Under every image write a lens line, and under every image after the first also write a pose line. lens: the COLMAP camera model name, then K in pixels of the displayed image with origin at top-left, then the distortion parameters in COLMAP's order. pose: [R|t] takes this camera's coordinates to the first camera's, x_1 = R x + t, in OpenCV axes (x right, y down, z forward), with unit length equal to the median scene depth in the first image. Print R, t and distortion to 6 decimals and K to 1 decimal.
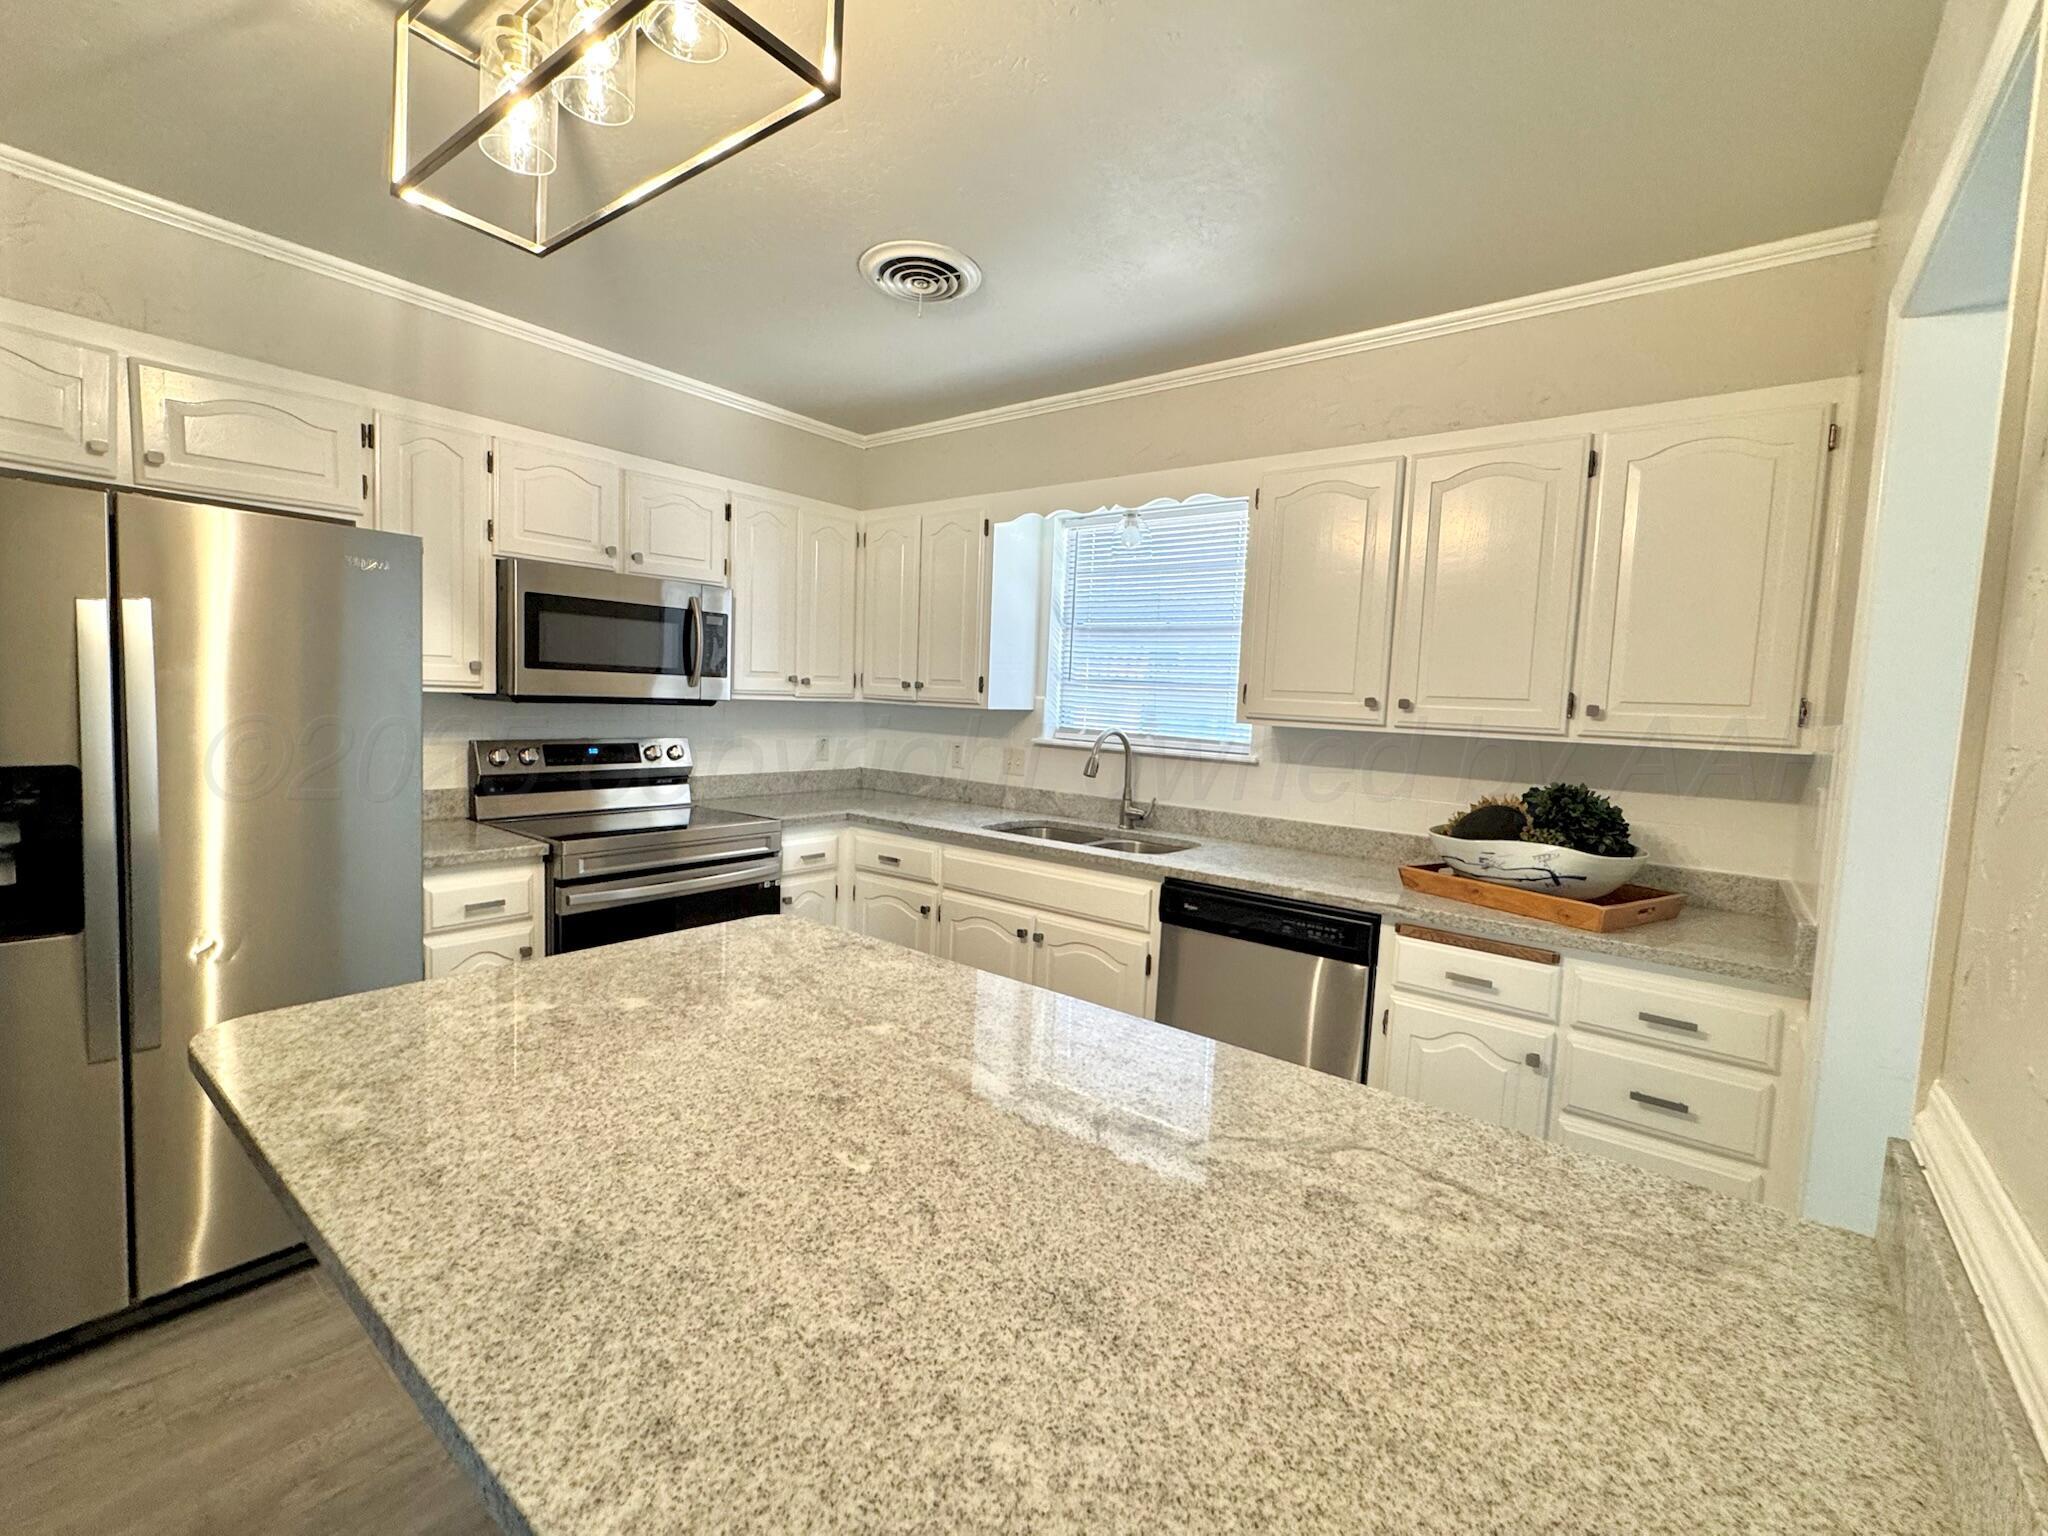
lens RADIAL K [[892.6, 0, 1020.9], [0, 892.6, 763.5], [0, 0, 1]] dist [-0.002334, 0.000094]
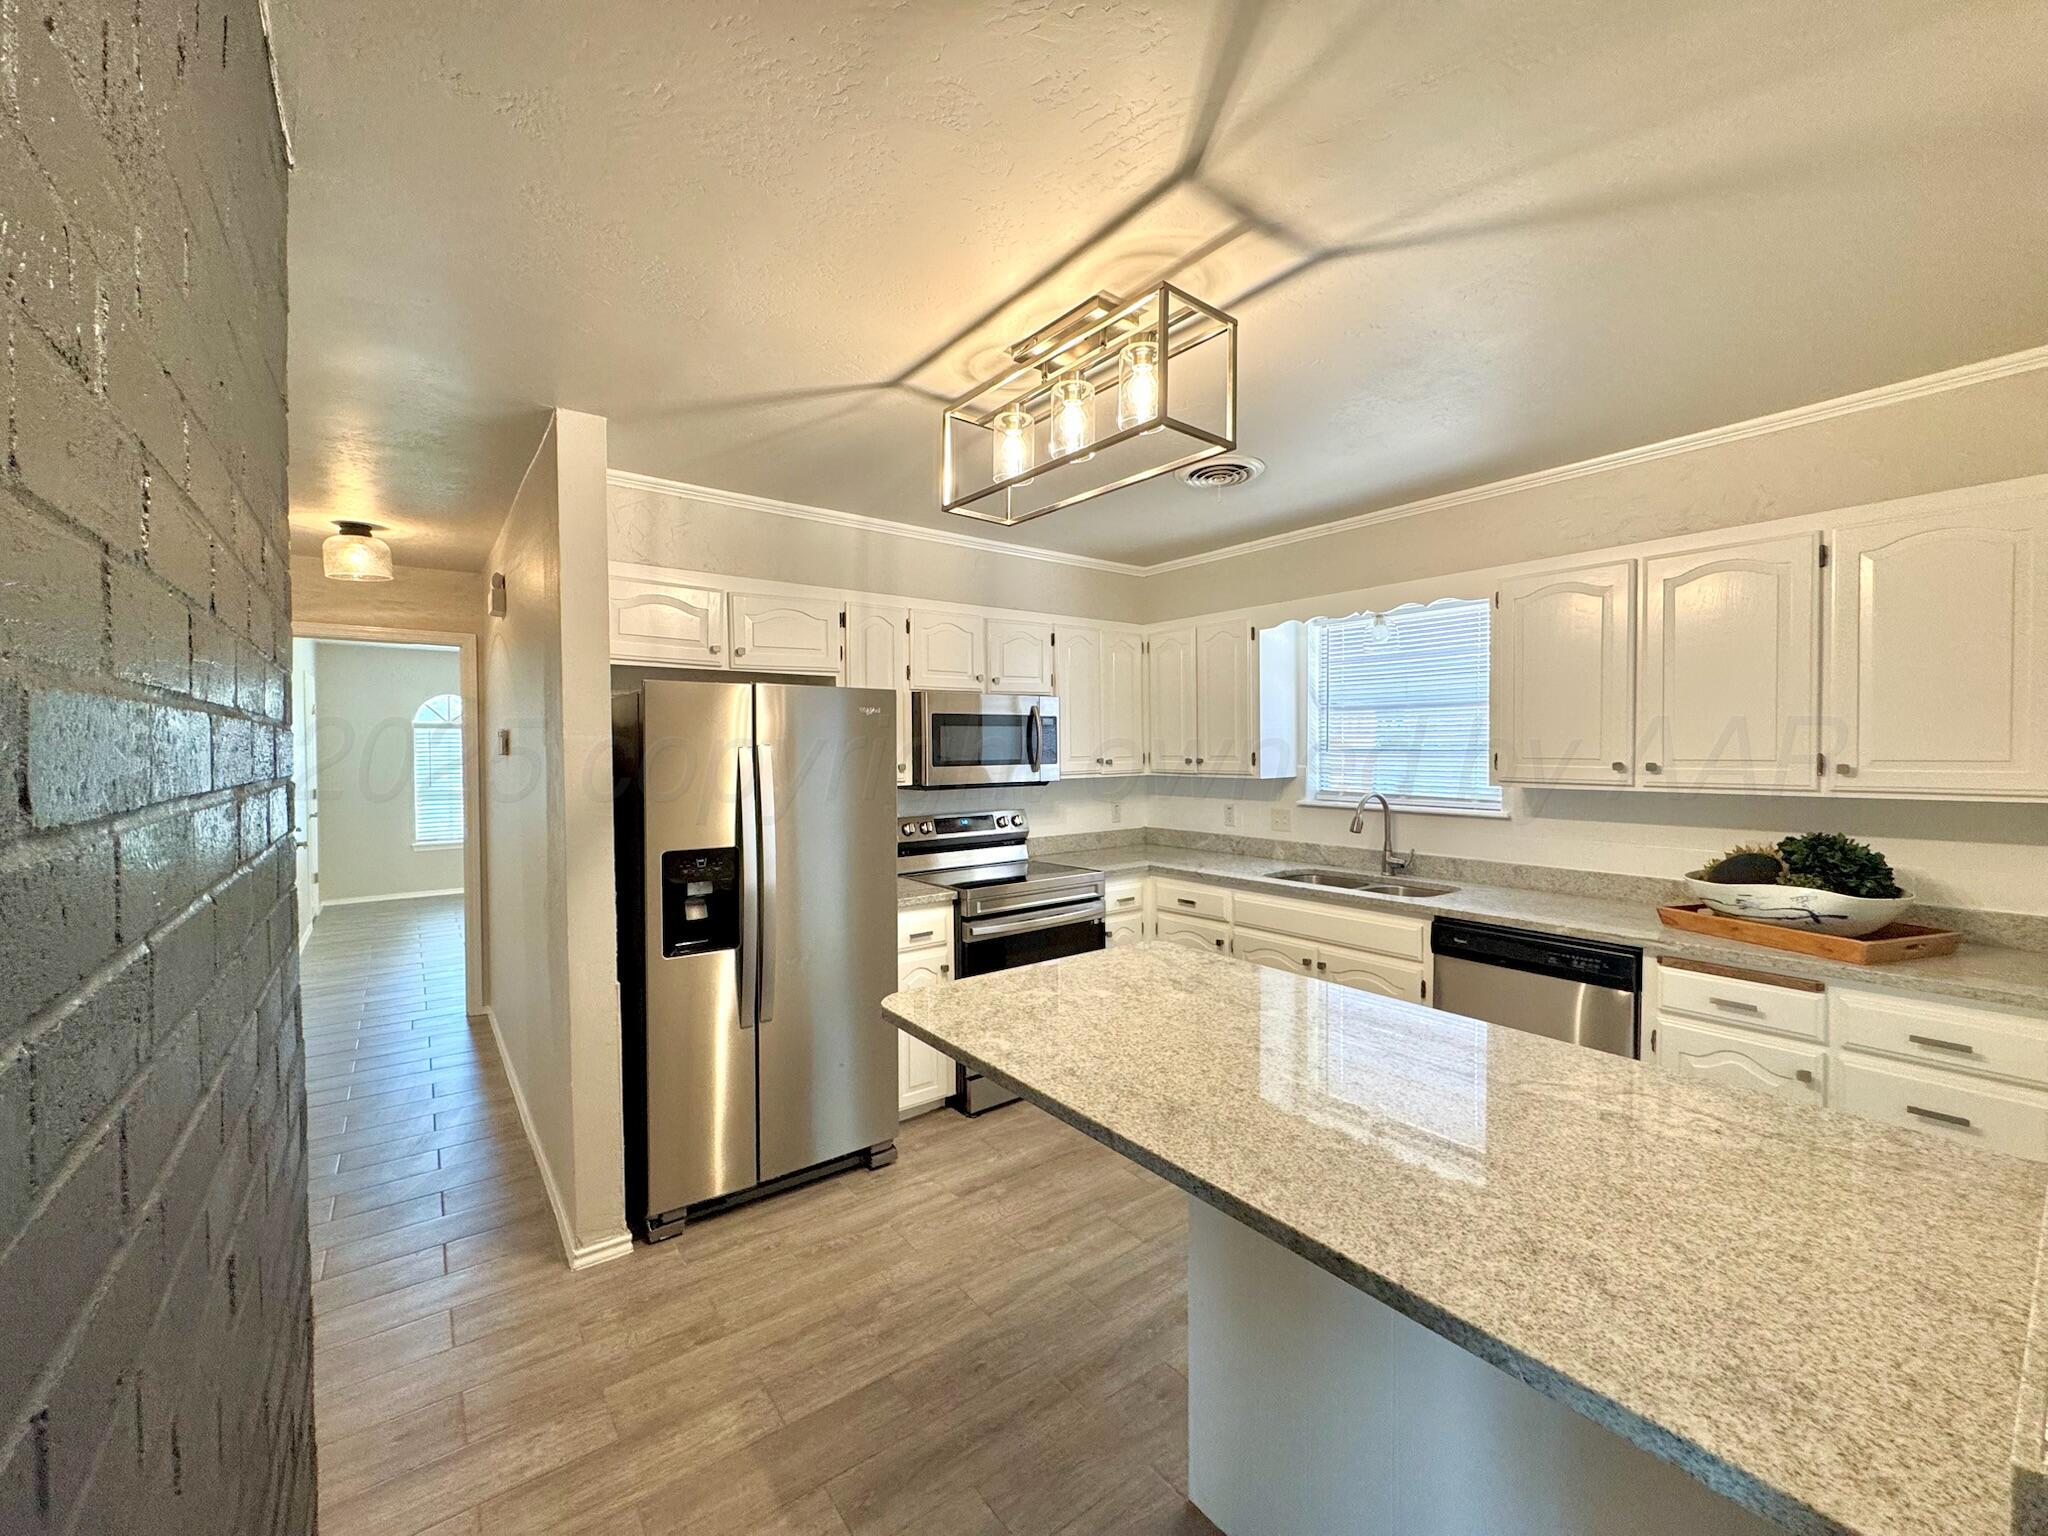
lens RADIAL K [[822.3, 0, 1019.7], [0, 822.3, 764.2], [0, 0, 1]] dist [-0.001321, 0.000170]
pose [[0.967075, -0.043932, -0.250670, -0.101249], [0.029058, 0.997607, -0.062733, -0.026811], [0.252826, 0.053383, 0.966038, -0.250368]]
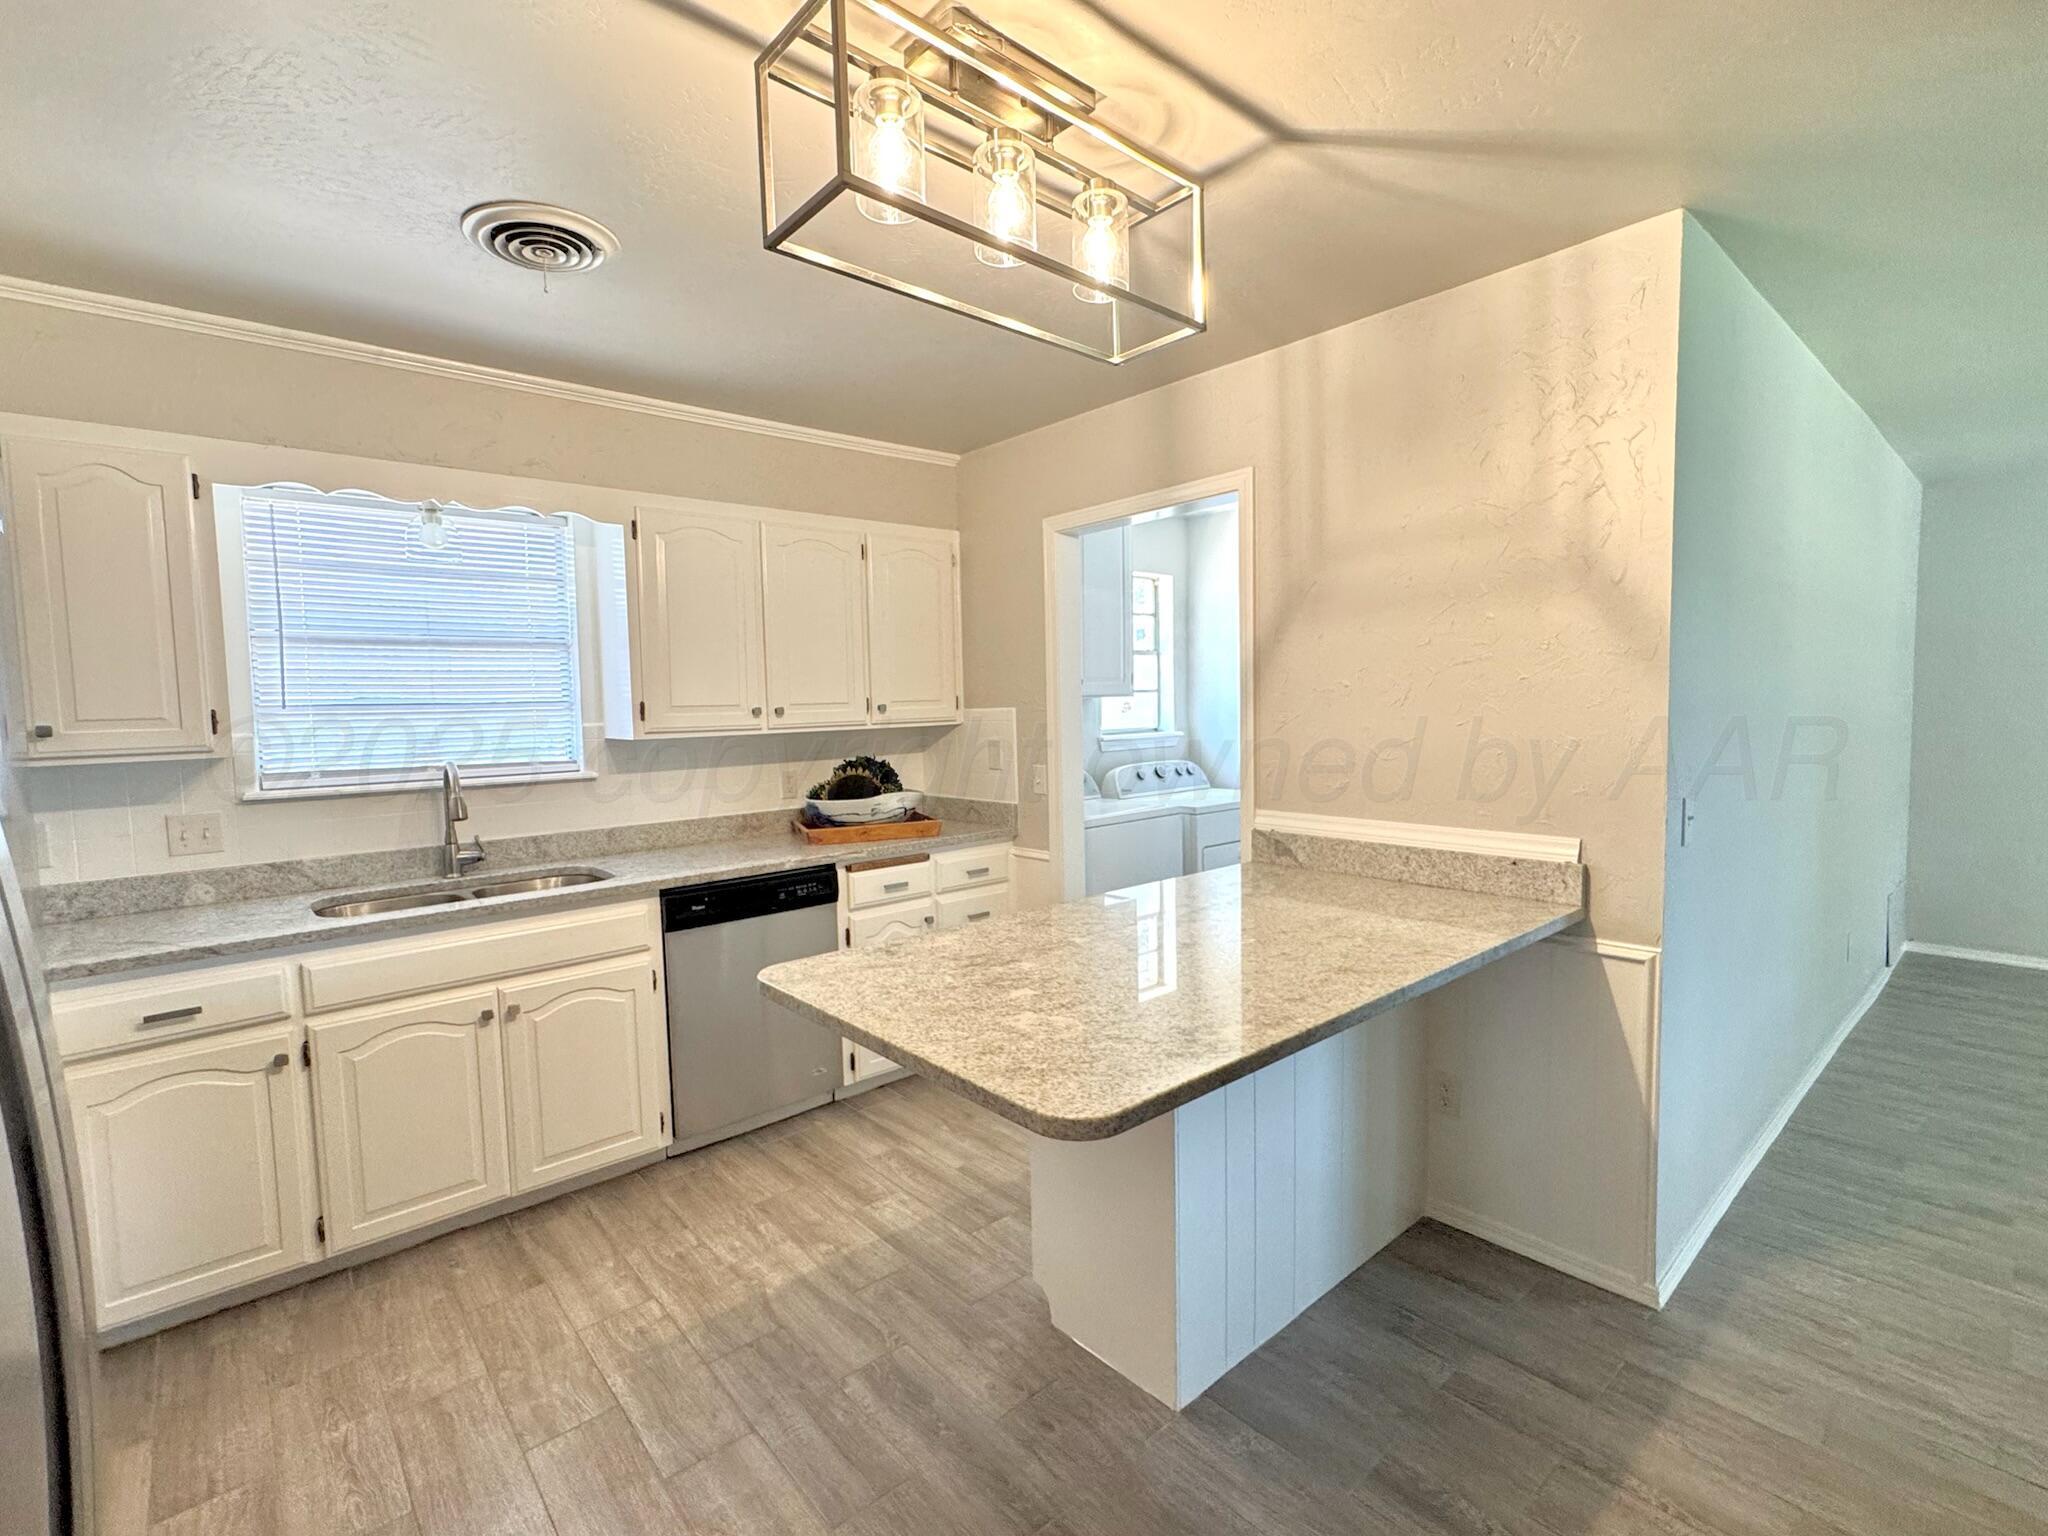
lens RADIAL K [[936.8, 0, 1032.9], [0, 936.8, 761.3], [0, 0, 1]] dist [-0.000992, 0.000020]
pose [[0.176687, -0.113929, 0.977651, -0.866070], [0.105161, 0.989778, 0.096336, -0.086942], [-0.978633, 0.085789, 0.186862, 0.379438]]
